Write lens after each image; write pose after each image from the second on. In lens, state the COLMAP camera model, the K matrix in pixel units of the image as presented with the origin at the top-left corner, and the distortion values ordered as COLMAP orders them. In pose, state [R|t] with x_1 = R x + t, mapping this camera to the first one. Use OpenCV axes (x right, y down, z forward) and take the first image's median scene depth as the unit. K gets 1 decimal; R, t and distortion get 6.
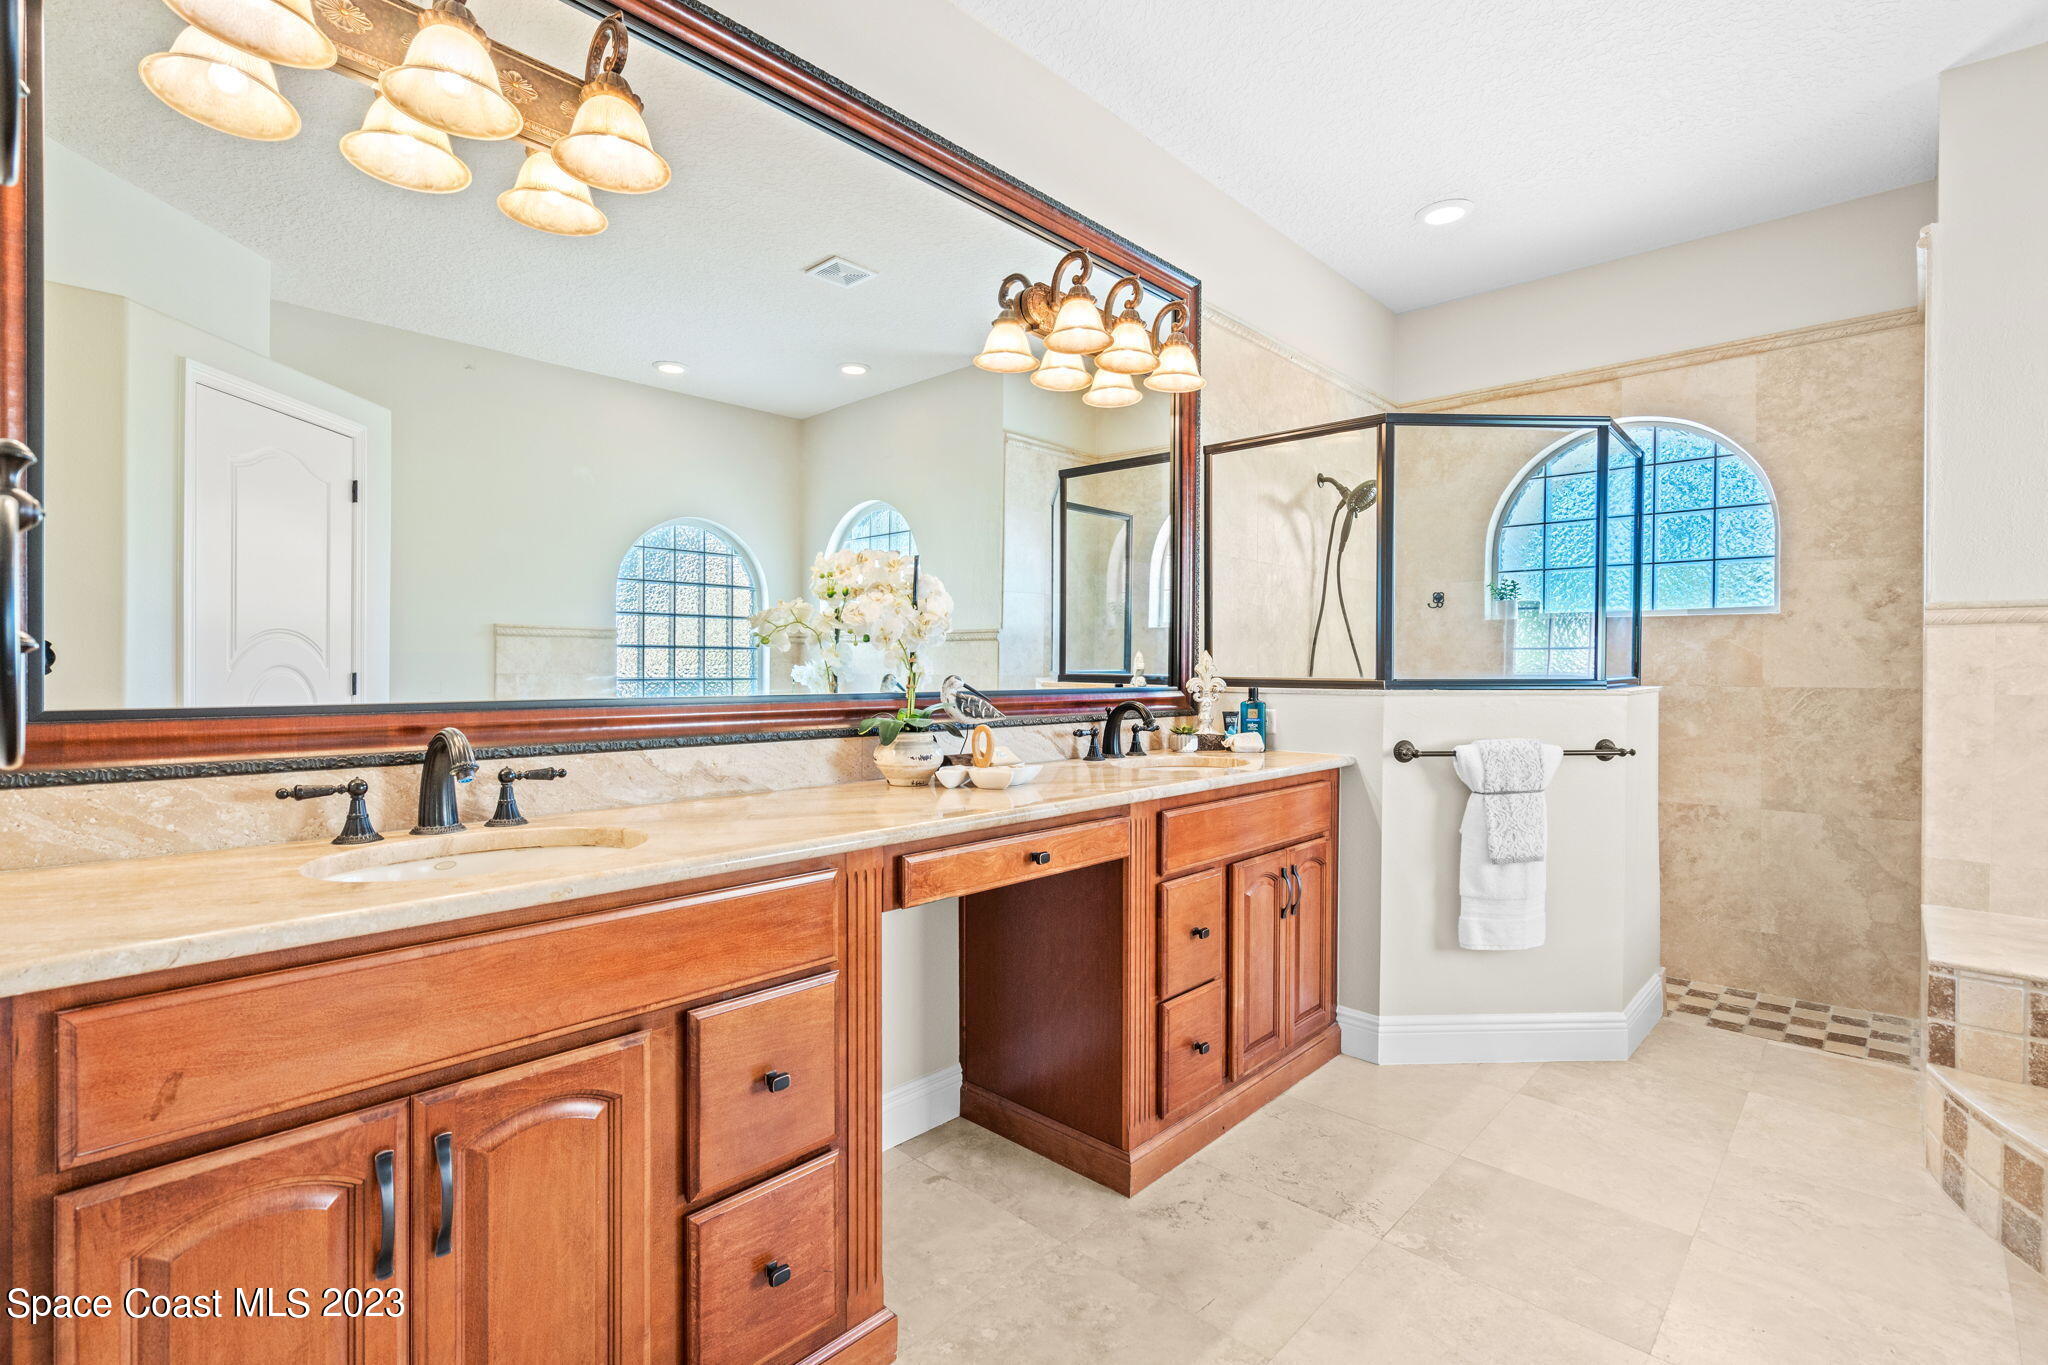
lens RADIAL K [[939.9, 0, 1024.9], [0, 939.9, 677.8], [0, 0, 1]] dist [-0.005665, 0.002125]
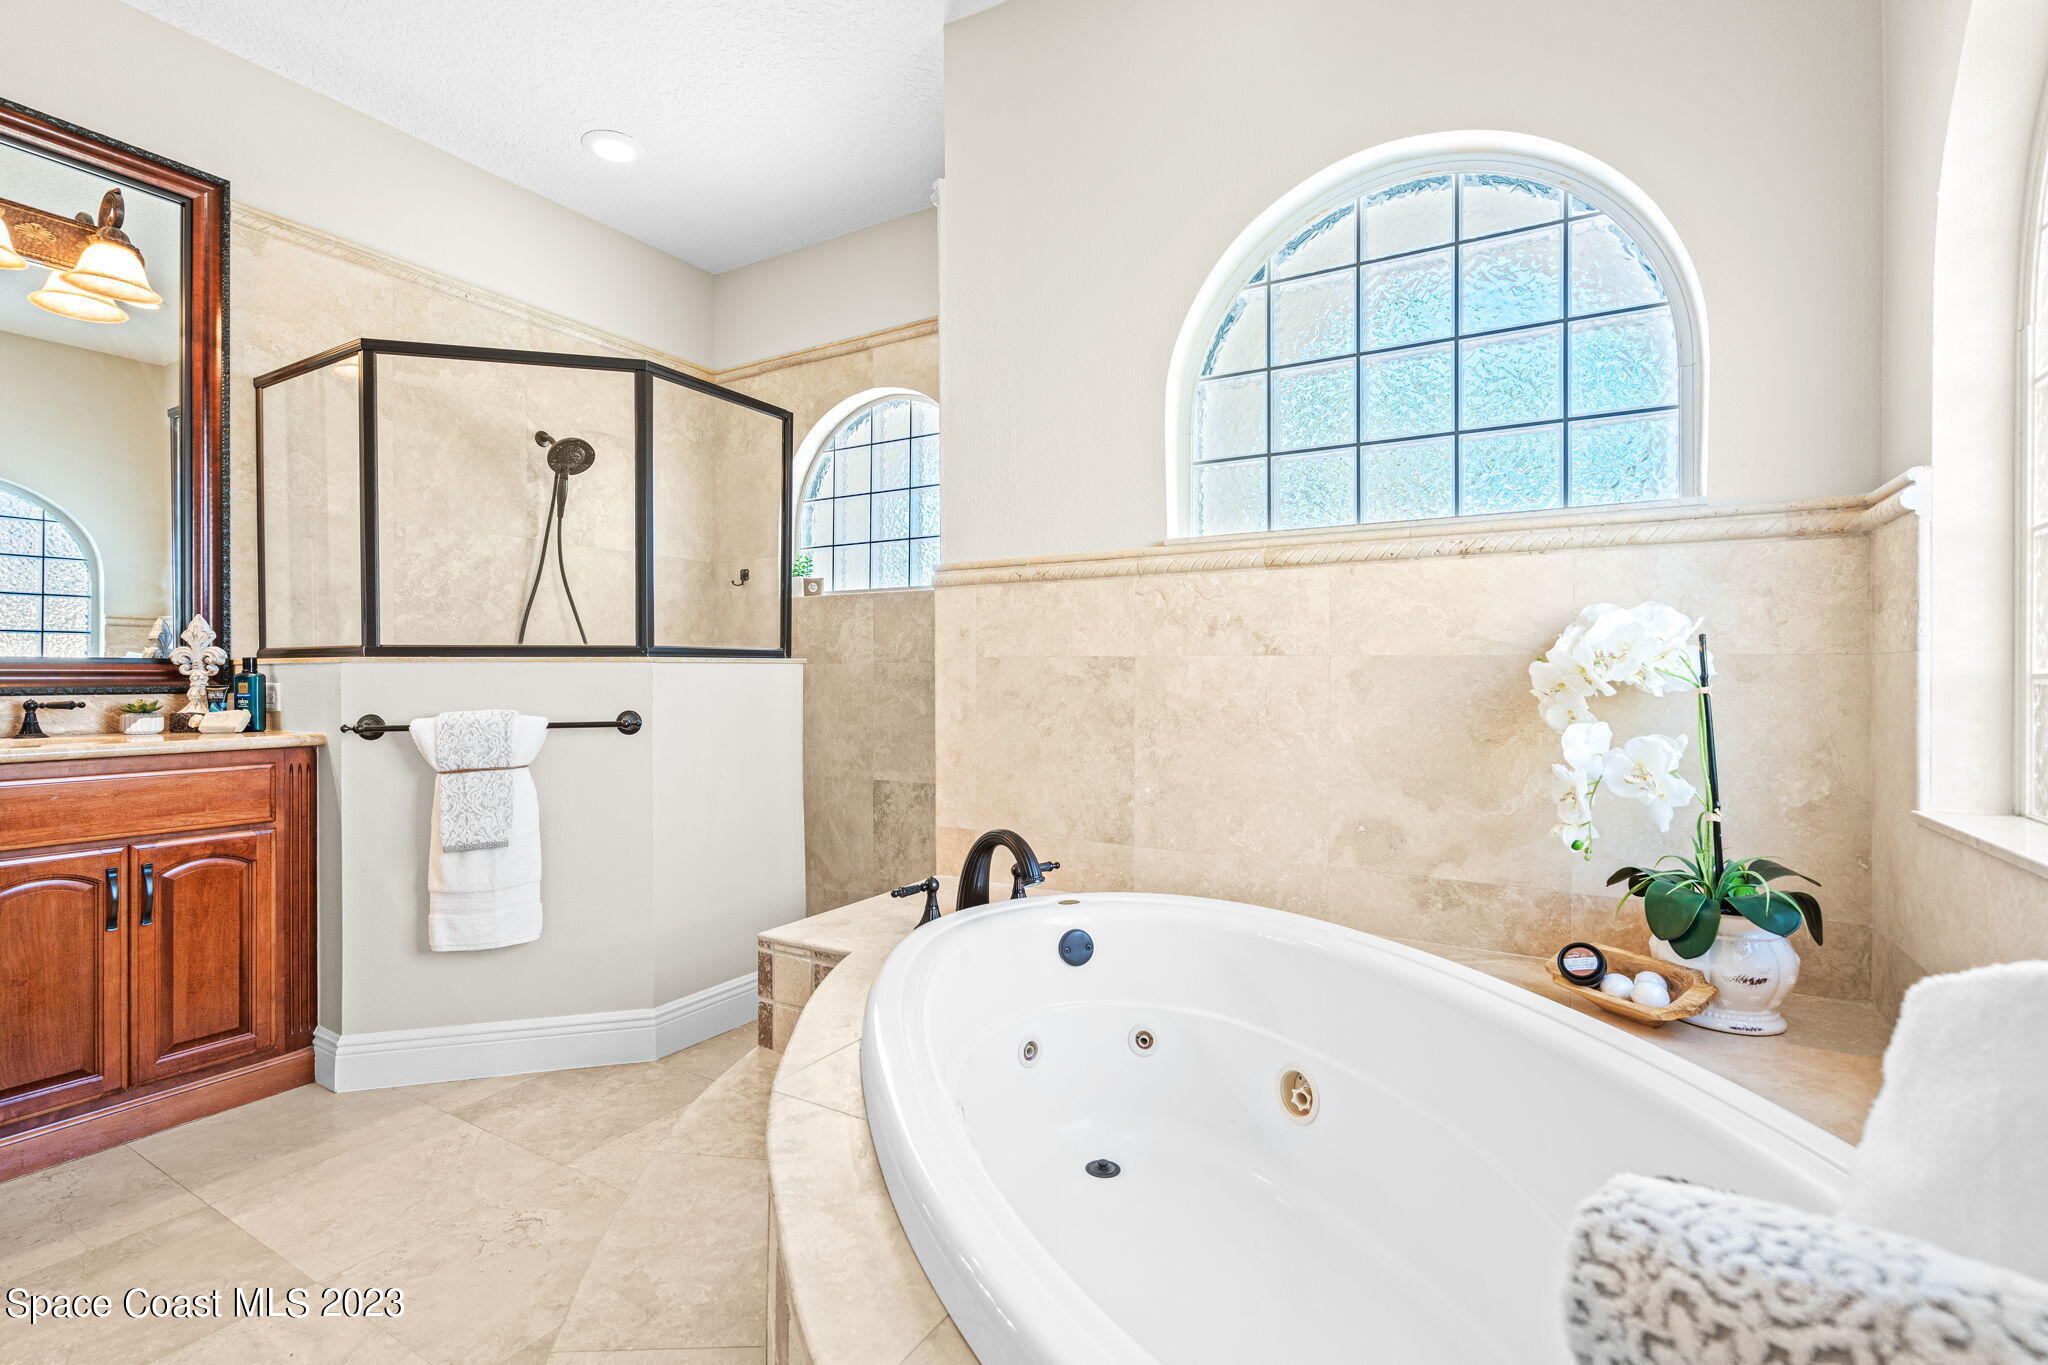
lens RADIAL K [[939.9, 0, 1015.8], [0, 939.9, 679.6], [0, 0, 1]] dist [-0.005665, 0.002125]
pose [[0.976683, -0.006267, 0.214595, 0.818242], [0.007692, 0.999954, -0.005807, 0.045100], [-0.214549, 0.007322, 0.976686, 0.026883]]
